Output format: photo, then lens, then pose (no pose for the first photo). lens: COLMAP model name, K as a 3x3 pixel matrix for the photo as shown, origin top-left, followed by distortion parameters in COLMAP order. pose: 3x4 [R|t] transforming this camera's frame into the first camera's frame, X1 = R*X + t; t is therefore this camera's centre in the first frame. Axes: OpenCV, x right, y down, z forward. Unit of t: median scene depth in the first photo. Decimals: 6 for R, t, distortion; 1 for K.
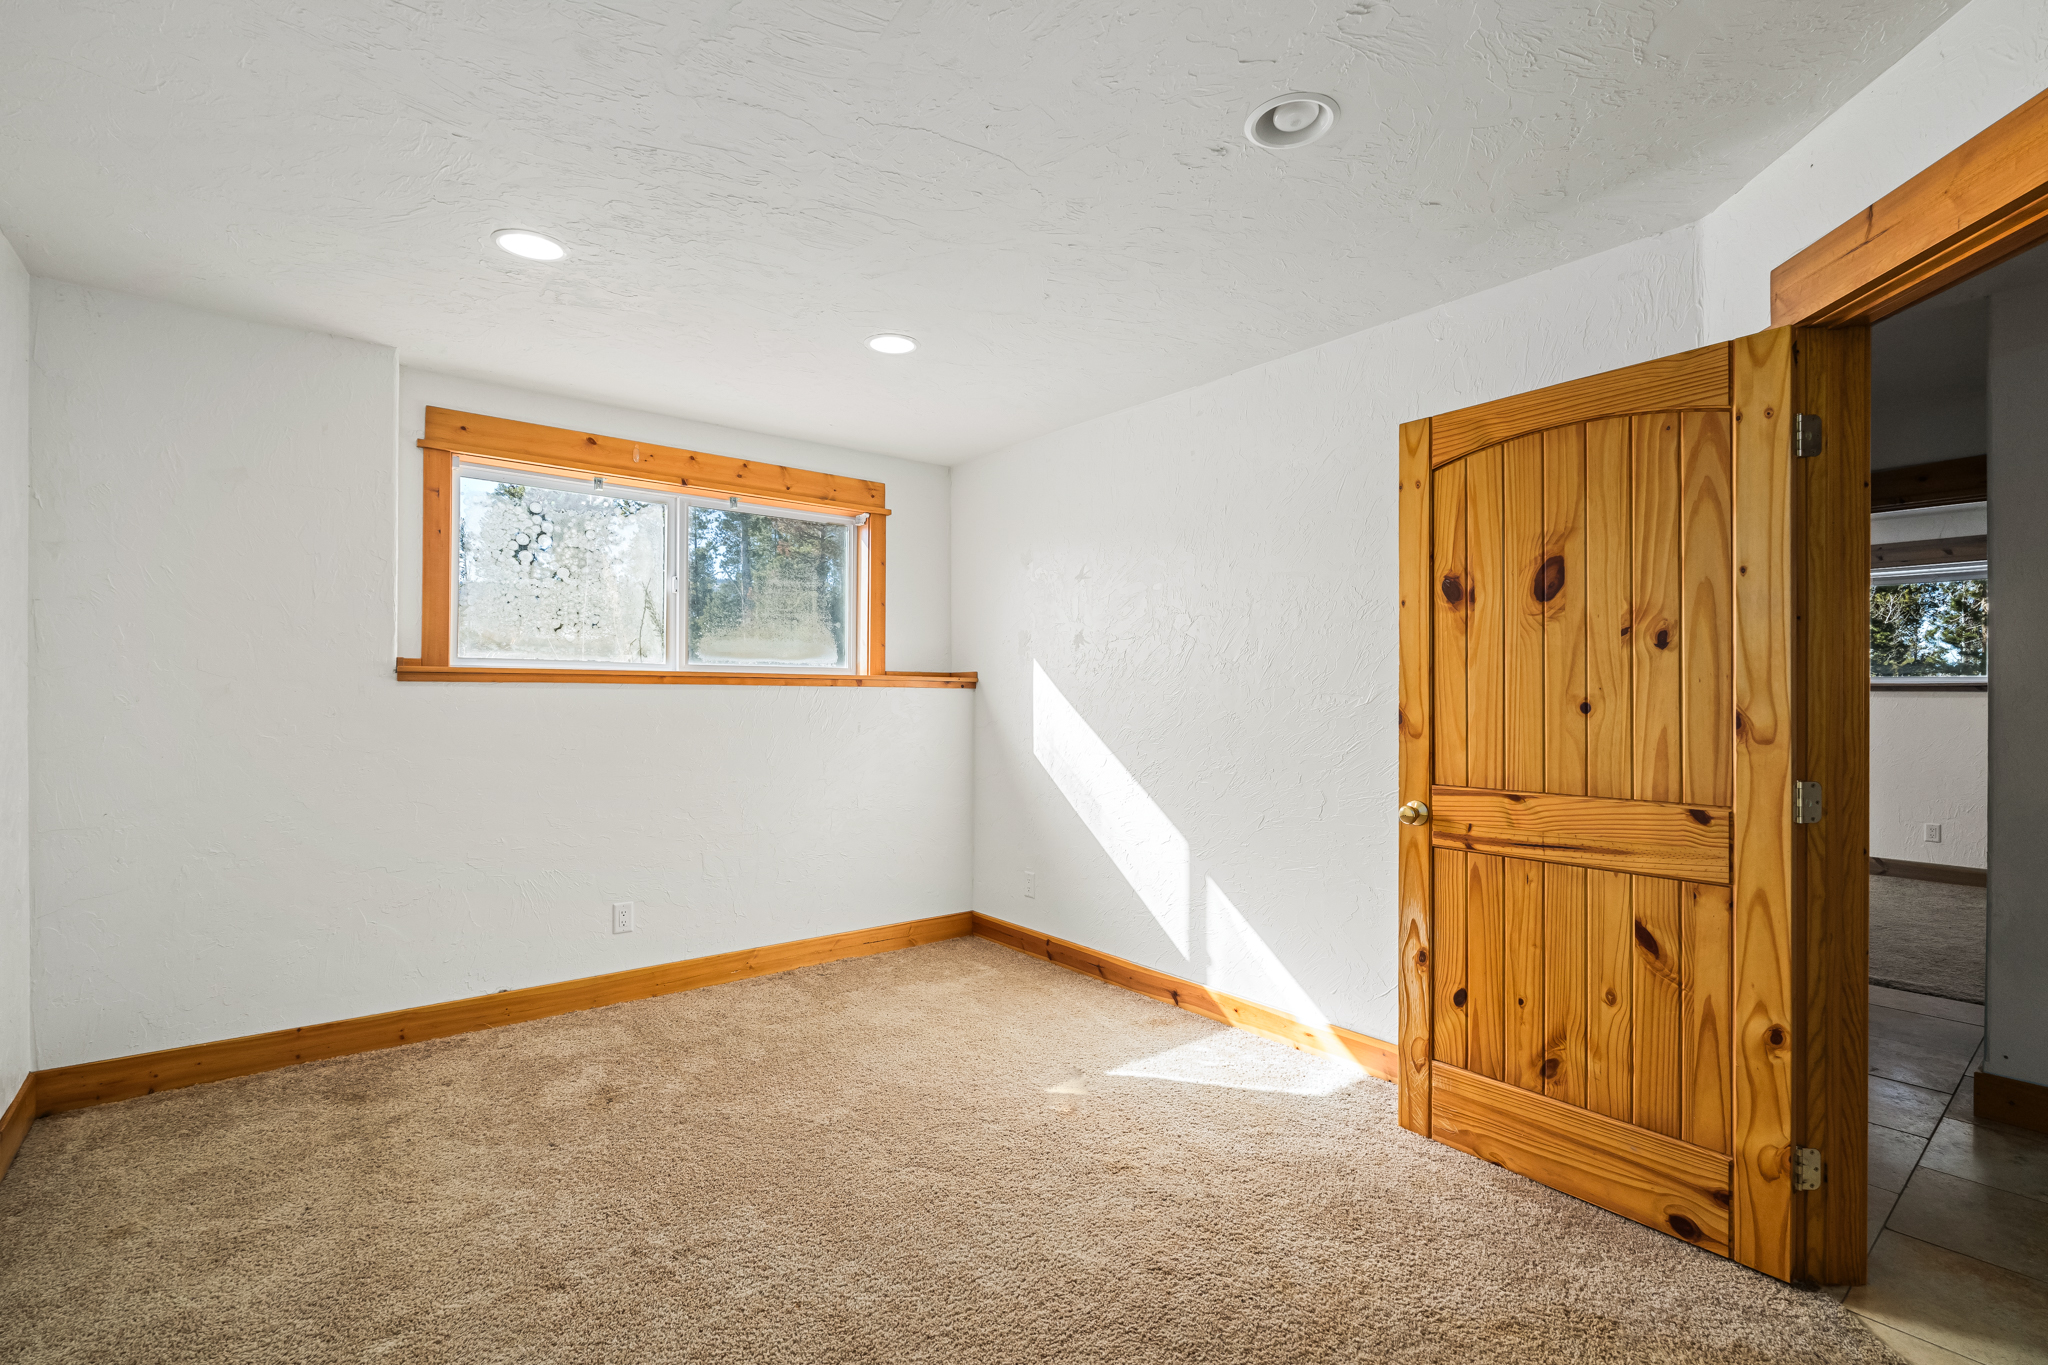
lens RADIAL K [[905.2, 0, 1020.1], [0, 905.2, 692.5], [0, 0, 1]] dist [-0.007750, 0.000412]
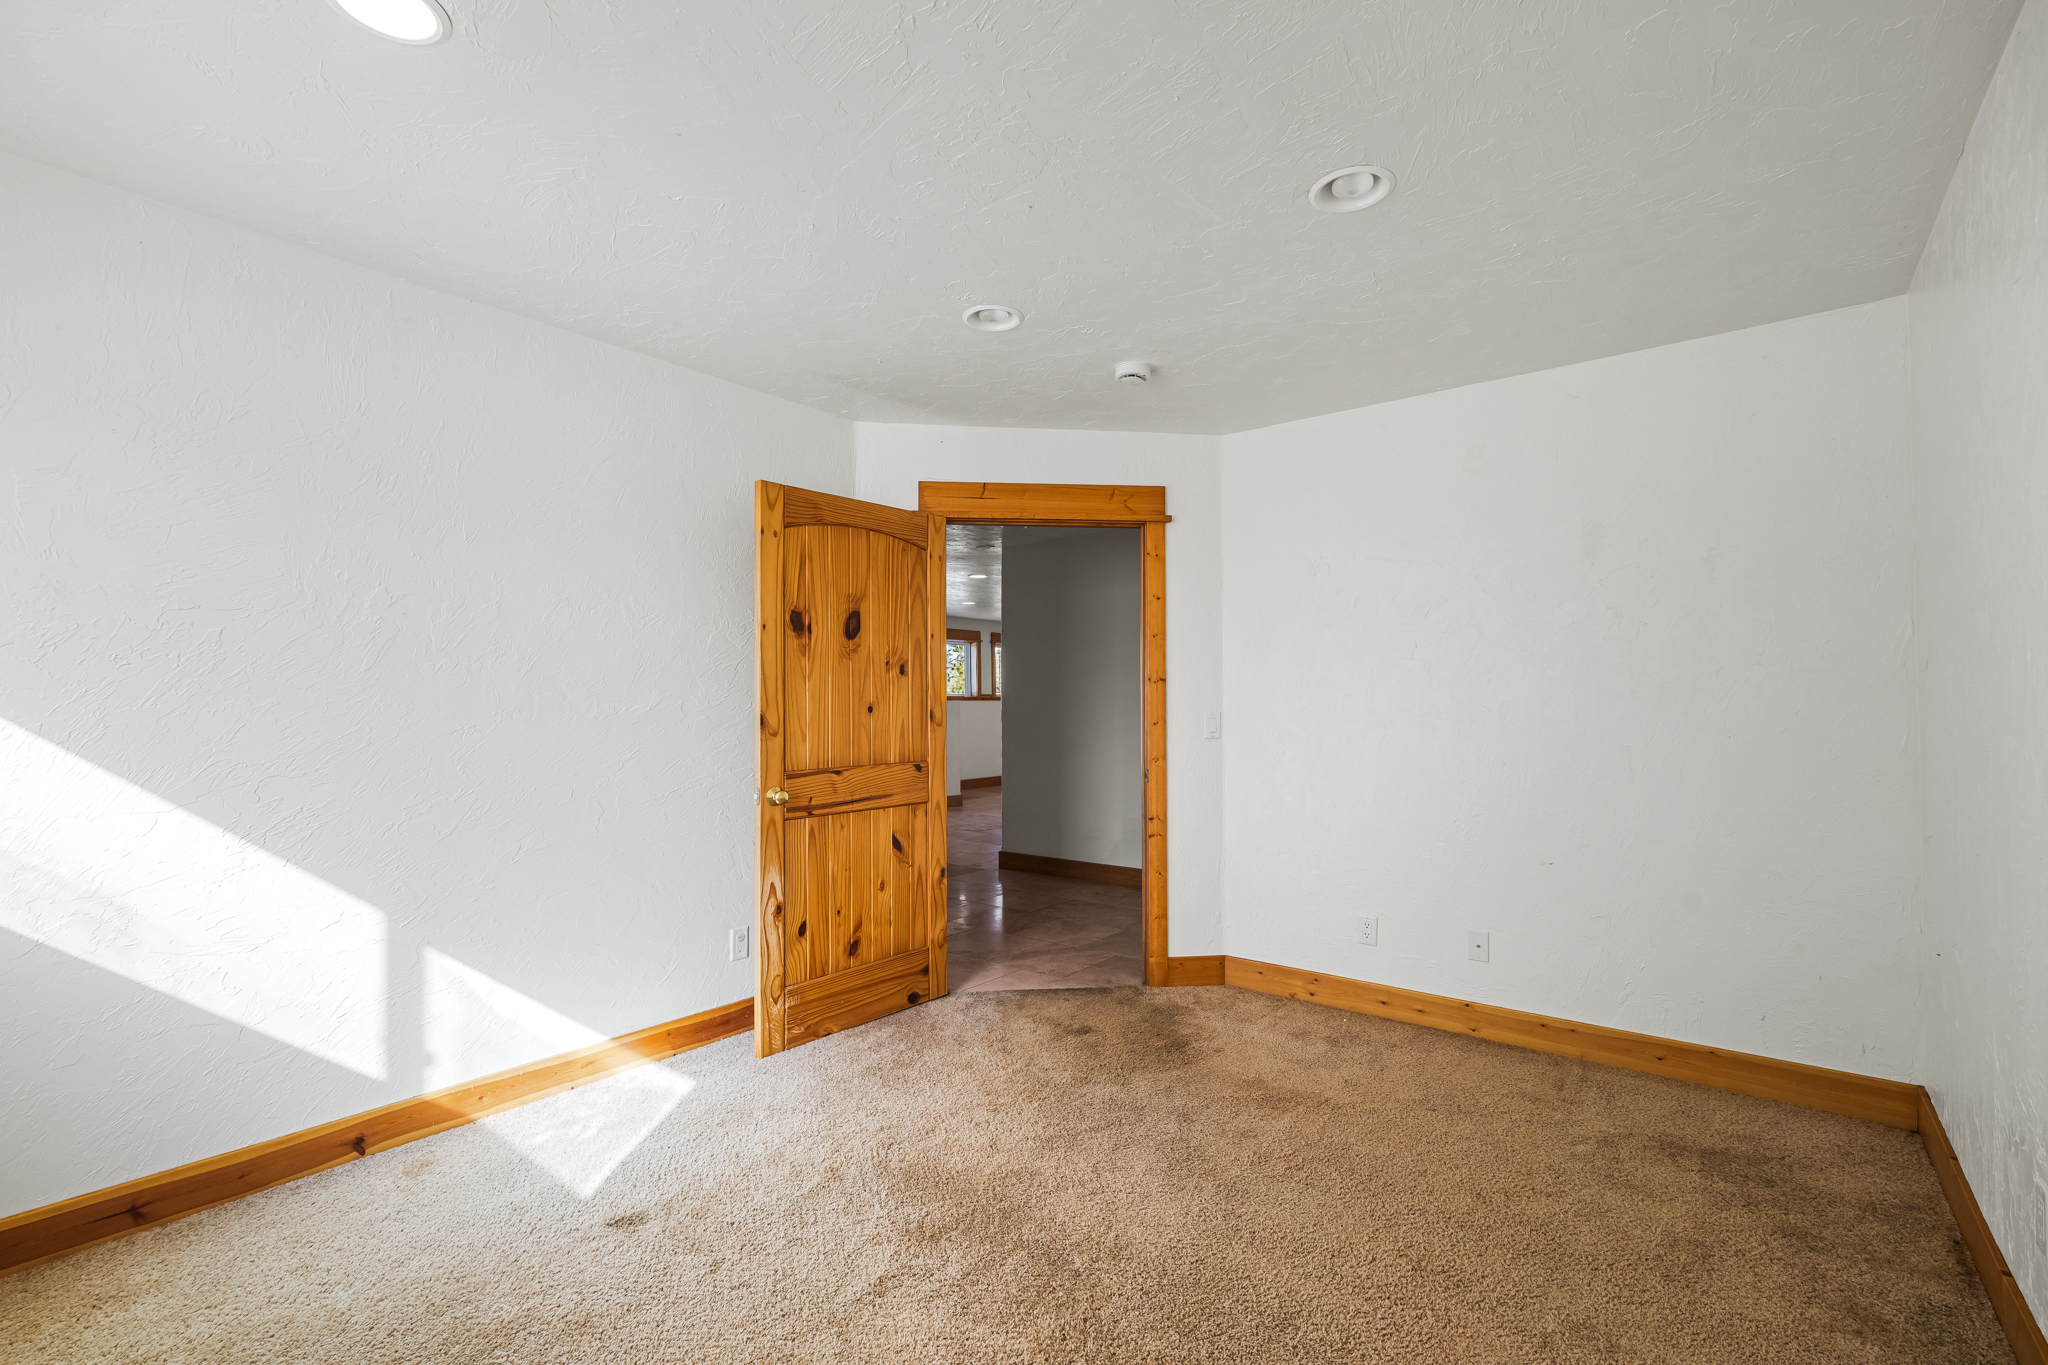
lens RADIAL K [[905.2, 0, 1019.2], [0, 905.2, 685.4], [0, 0, 1]] dist [-0.007750, 0.000412]
pose [[-0.209270, 0.014787, 0.977746, -0.897494], [-0.000330, 0.999885, -0.015193, -0.001115], [-0.977858, -0.003502, -0.209240, 0.976528]]
